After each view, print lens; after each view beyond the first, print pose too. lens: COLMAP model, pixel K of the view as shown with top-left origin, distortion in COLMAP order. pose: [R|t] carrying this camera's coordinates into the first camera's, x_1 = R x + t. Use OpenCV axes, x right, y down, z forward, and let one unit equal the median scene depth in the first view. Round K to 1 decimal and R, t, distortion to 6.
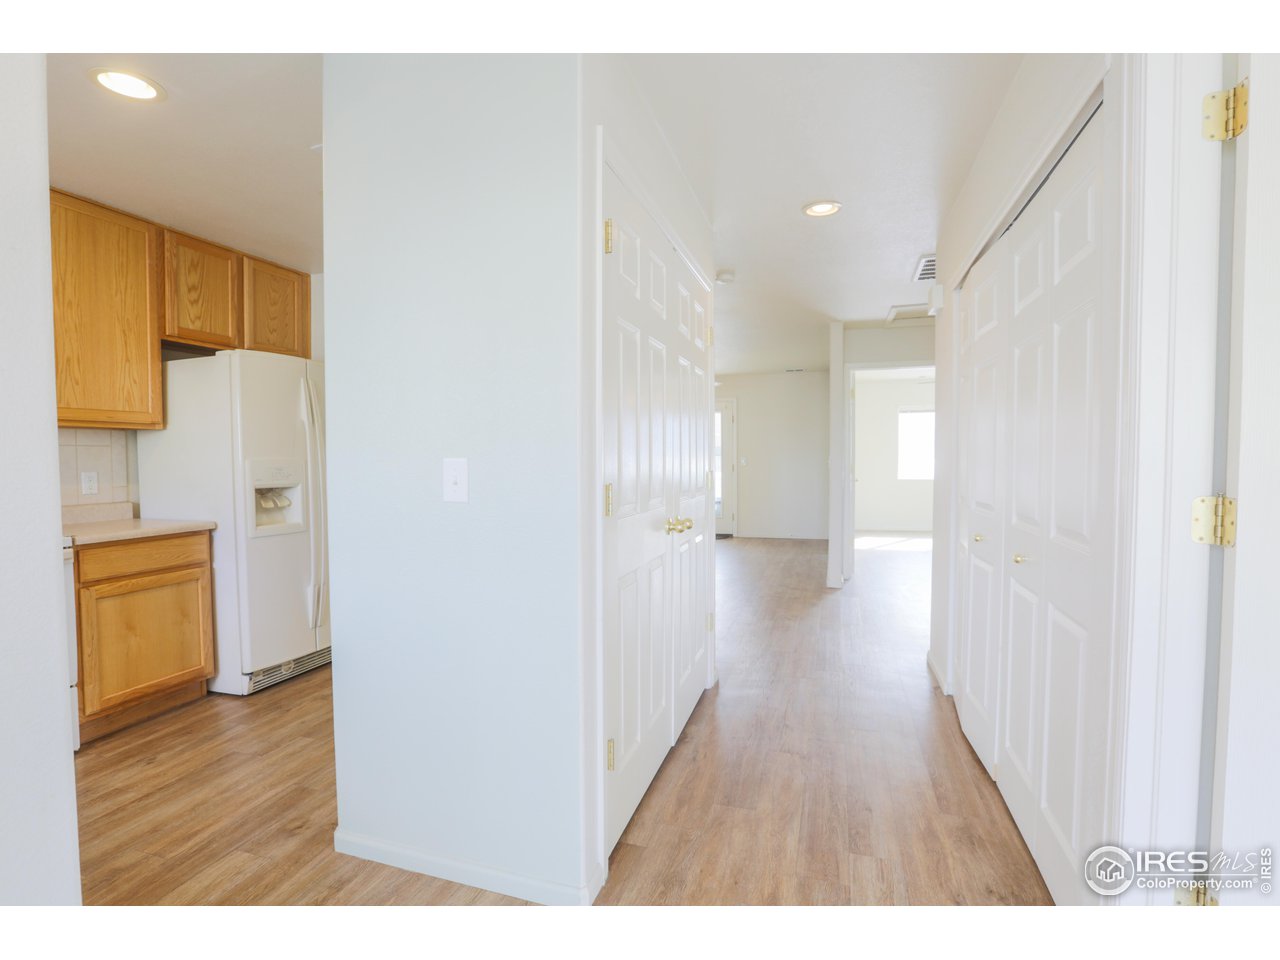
lens RADIAL K [[619.2, 0, 640.0], [0, 619.2, 480.0], [0, 0, 1]] dist [-0.052267, 0.018390]
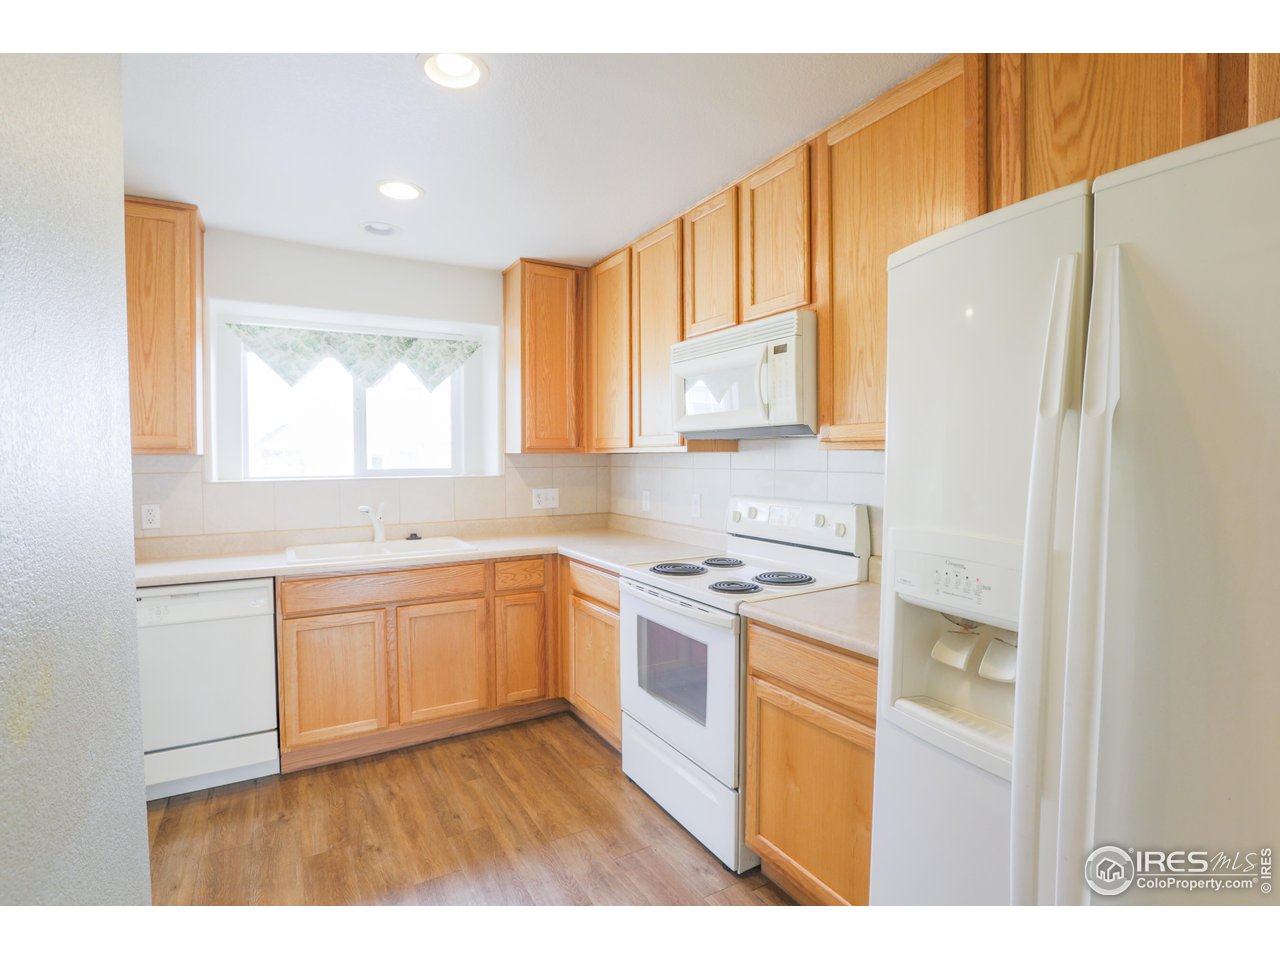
lens RADIAL K [[615.1, 0, 638.2], [0, 615.1, 476.8], [0, 0, 1]] dist [-0.055937, 0.020031]
pose [[-0.664162, 0.030638, -0.746961, -0.229419], [-0.022250, 0.997907, 0.060714, -0.083481], [0.747258, 0.056944, -0.662090, 1.104860]]
